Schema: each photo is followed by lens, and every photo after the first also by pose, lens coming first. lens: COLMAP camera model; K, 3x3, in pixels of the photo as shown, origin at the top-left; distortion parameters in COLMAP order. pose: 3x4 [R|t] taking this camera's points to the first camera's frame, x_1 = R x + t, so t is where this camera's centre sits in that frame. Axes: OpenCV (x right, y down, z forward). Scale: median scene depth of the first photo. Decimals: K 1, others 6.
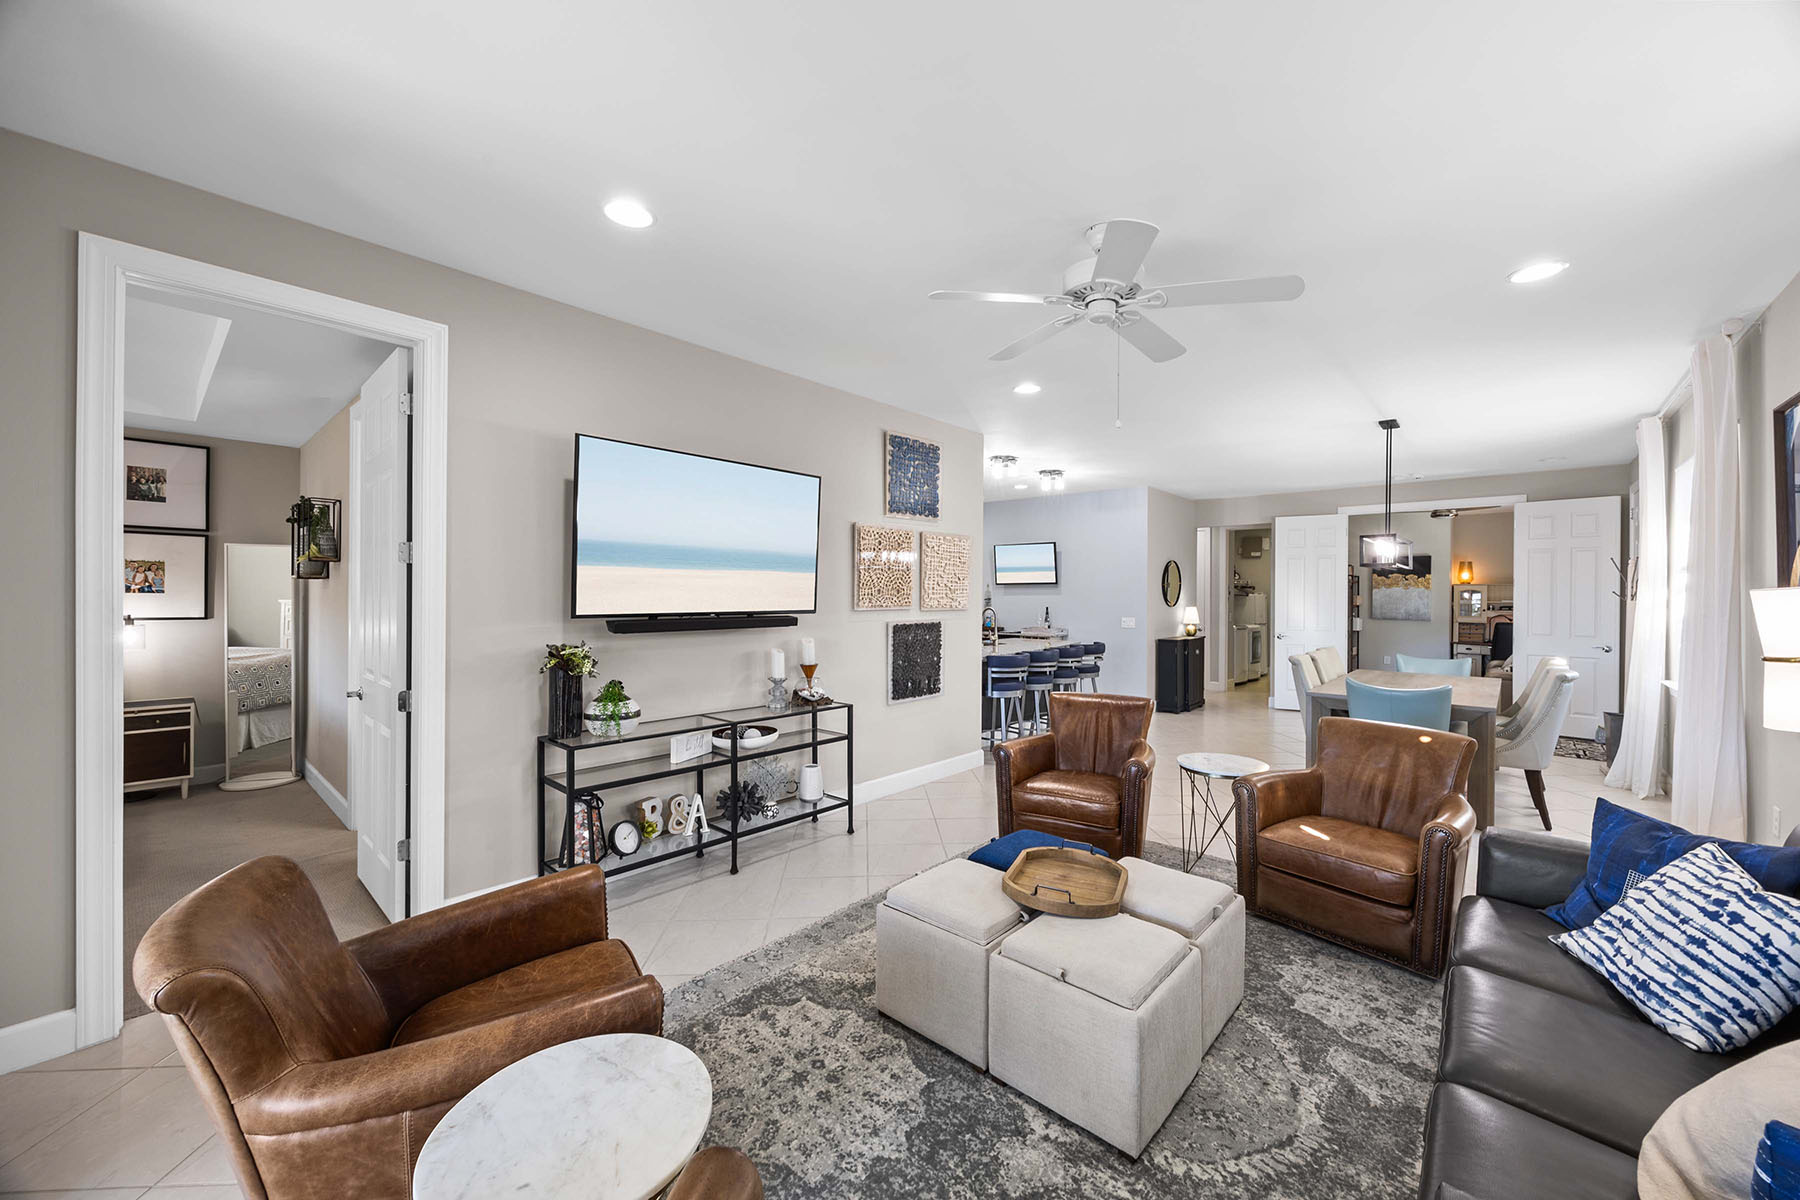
lens RADIAL K [[687.1, 0, 909.5], [0, 687.1, 592.7], [0, 0, 1]] dist [-0.003465, 0.000775]
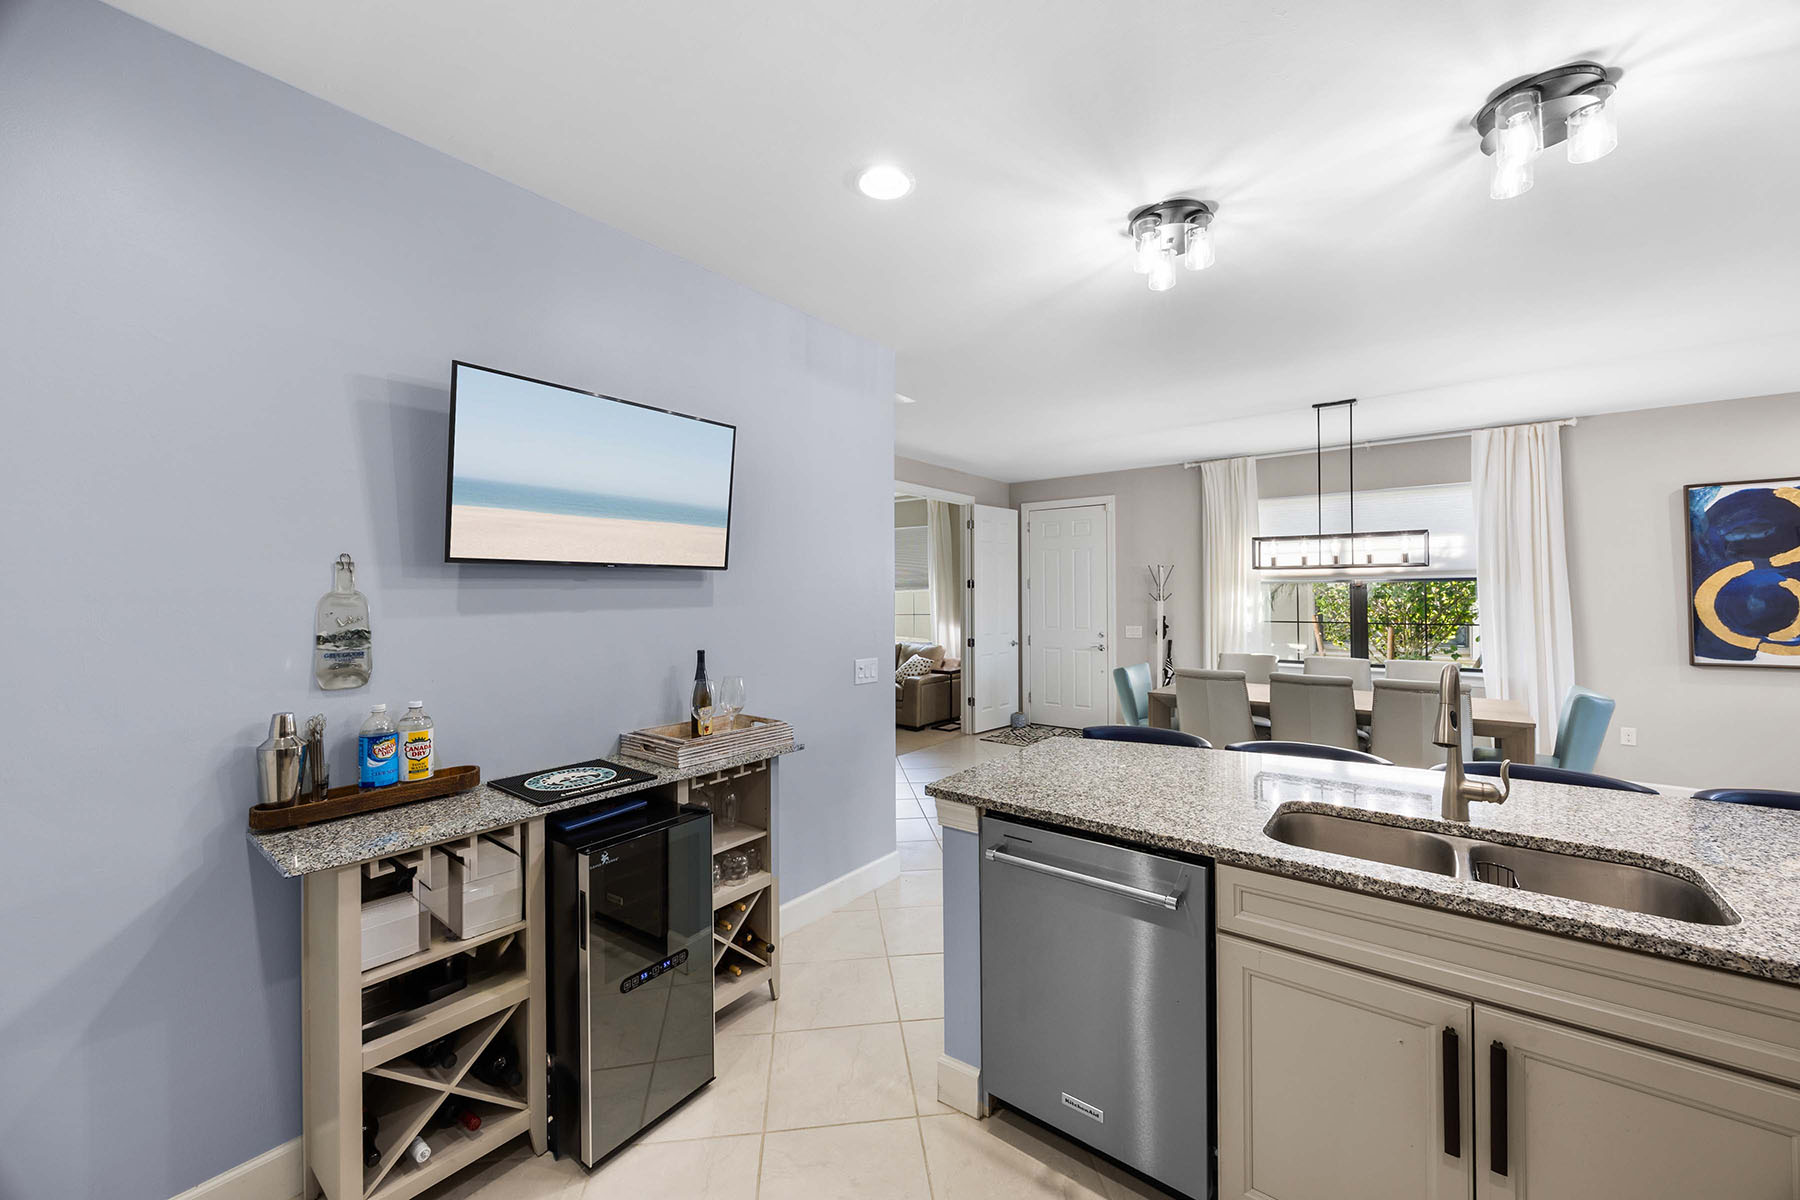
lens RADIAL K [[687.1, 0, 910.5], [0, 687.1, 584.3], [0, 0, 1]] dist [-0.003465, 0.000775]
pose [[-0.059562, 0.010165, 0.998173, -0.163801], [-0.000341, 0.999948, -0.010203, -0.007133], [-0.998225, -0.000948, -0.059556, 1.760202]]
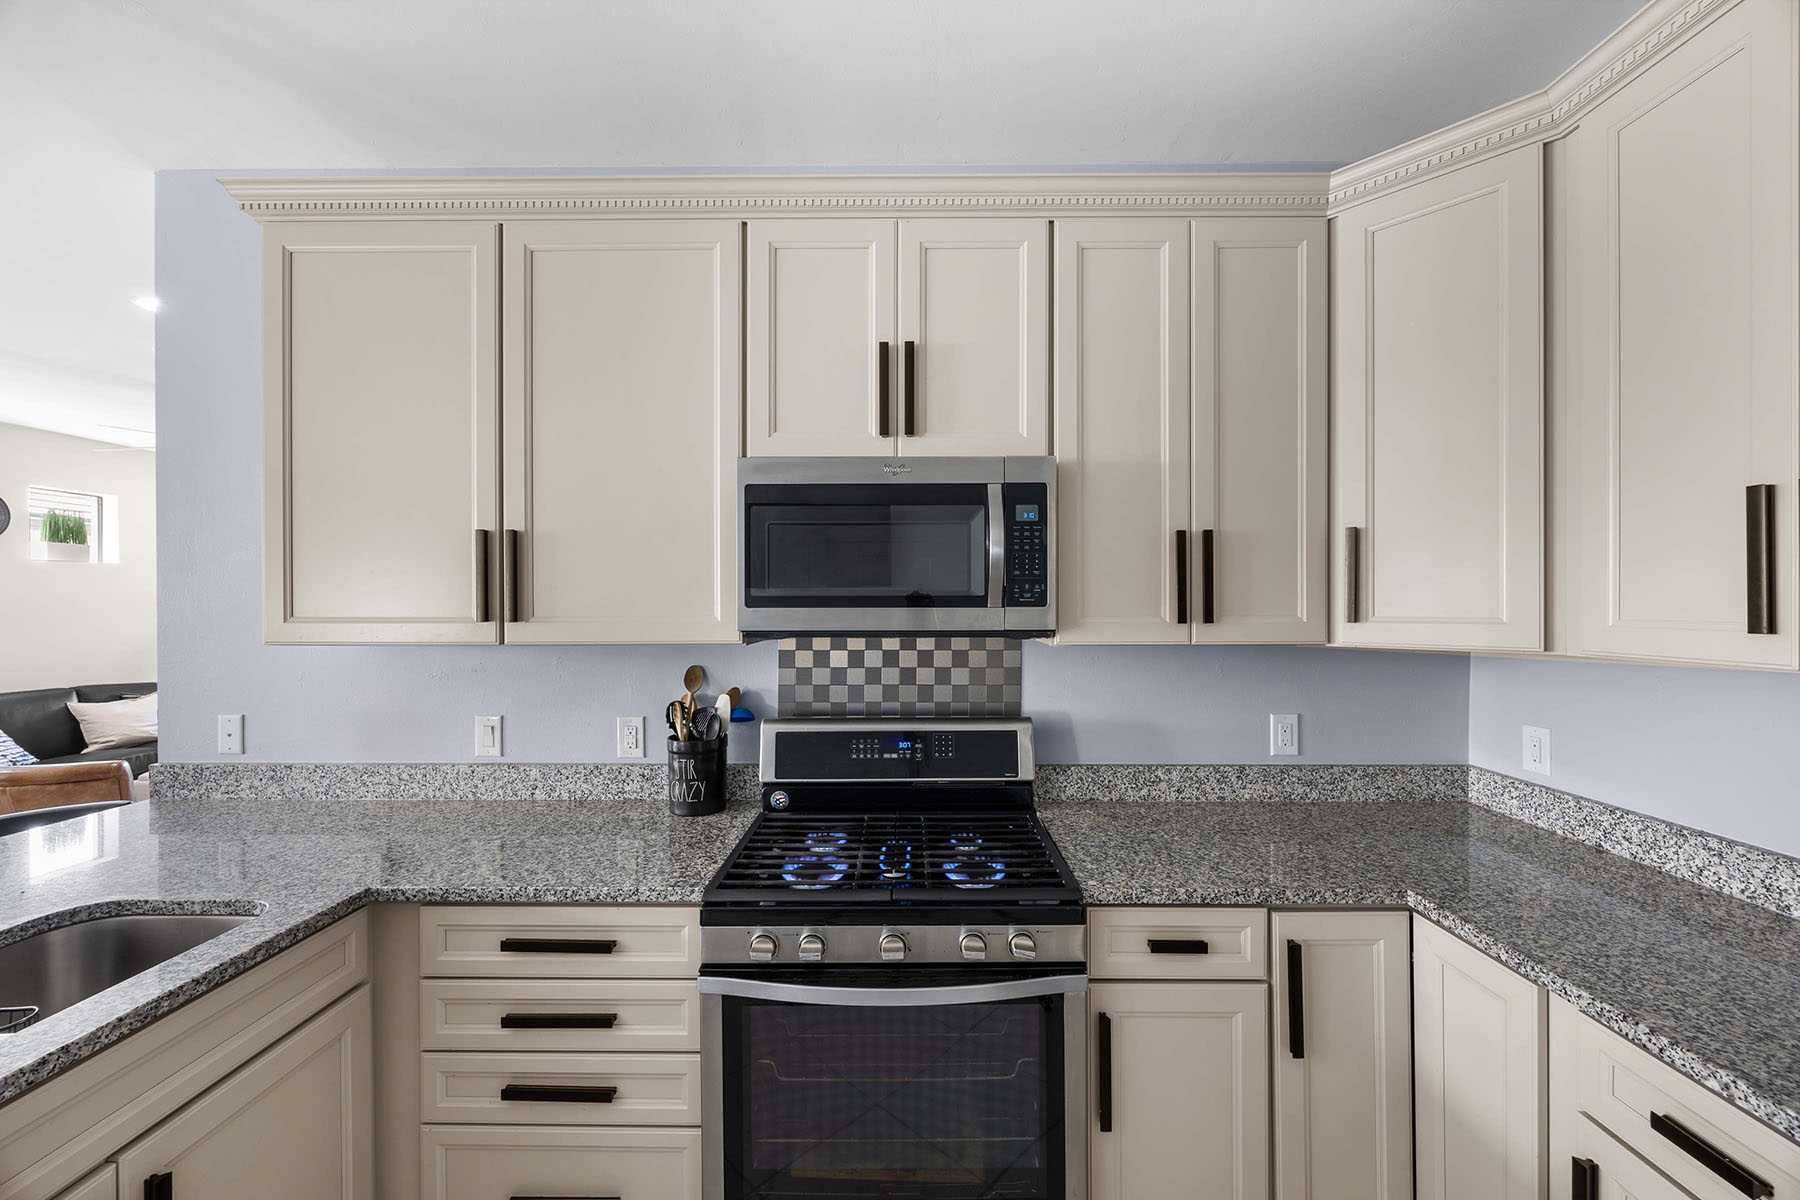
lens RADIAL K [[687.1, 0, 902.3], [0, 687.1, 608.7], [0, 0, 1]] dist [-0.003465, 0.000775]
pose [[-0.763924, -0.001223, -0.645305, 0.047709], [0.000050, 0.999998, -0.001954, -0.004903], [0.645306, -0.001525, -0.763923, 1.823199]]
